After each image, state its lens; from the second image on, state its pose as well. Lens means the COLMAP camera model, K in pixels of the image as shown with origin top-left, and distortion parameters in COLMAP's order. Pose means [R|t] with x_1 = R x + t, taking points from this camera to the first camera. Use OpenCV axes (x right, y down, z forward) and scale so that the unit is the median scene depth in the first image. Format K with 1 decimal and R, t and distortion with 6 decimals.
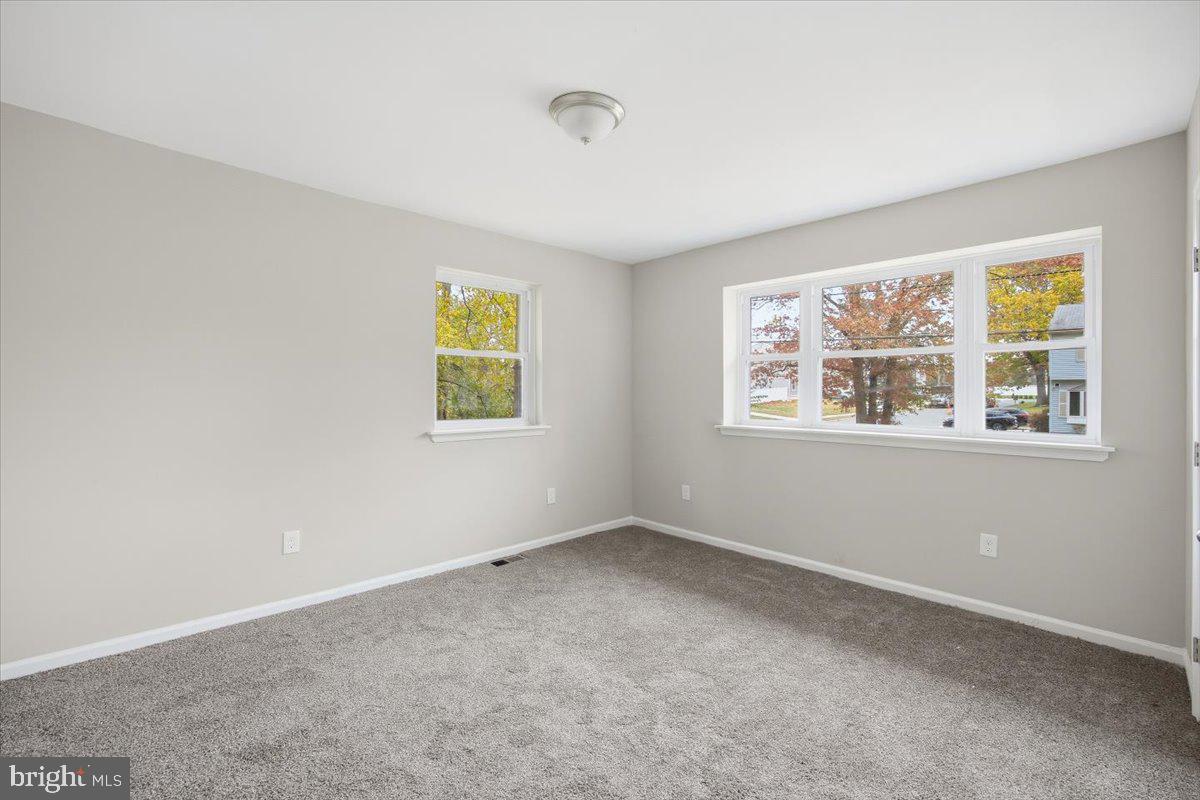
lens RADIAL K [[526.8, 0, 599.5], [0, 526.8, 393.2], [0, 0, 1]] dist [-0.000032, -0.000040]
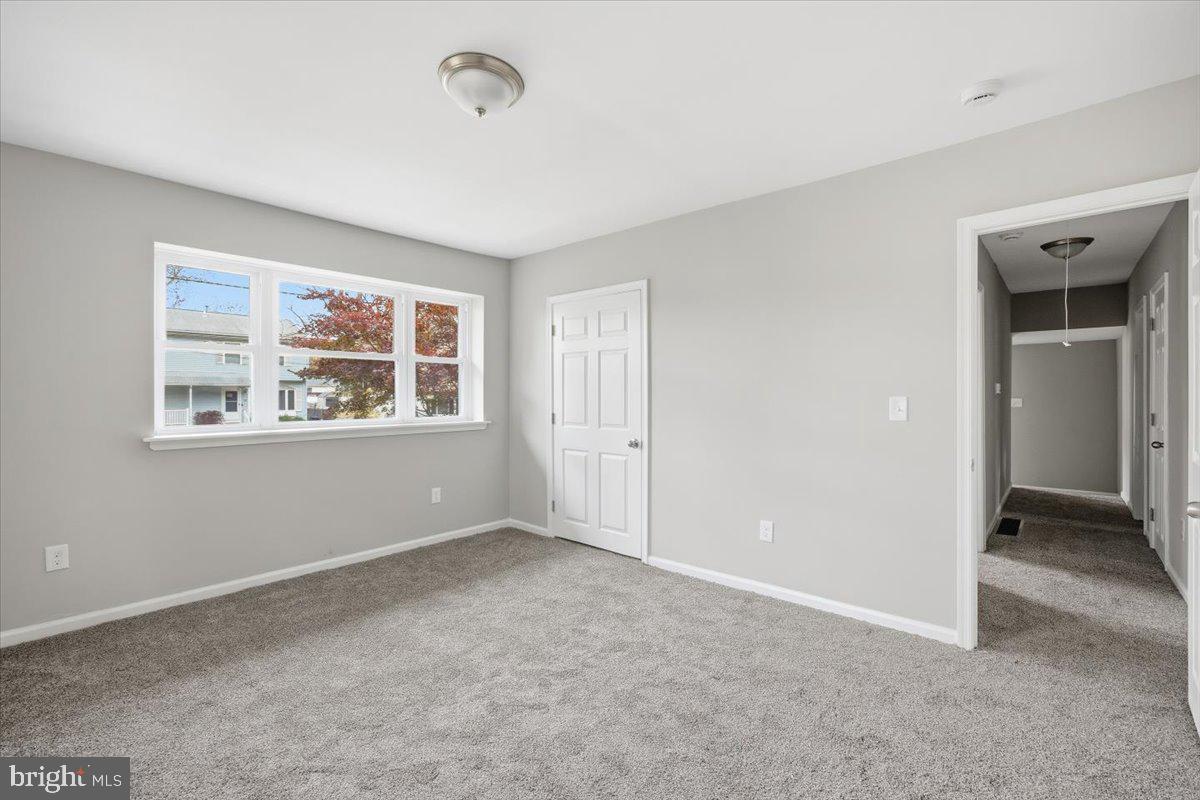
lens RADIAL K [[515.5, 0, 596.6], [0, 515.5, 398.2], [0, 0, 1]] dist [-0.028475, 0.008485]
pose [[-0.087013, -0.016103, 0.996077, -0.678483], [0.001625, 0.999866, 0.016307, -0.002839], [-0.996206, 0.003037, -0.086975, 0.648112]]
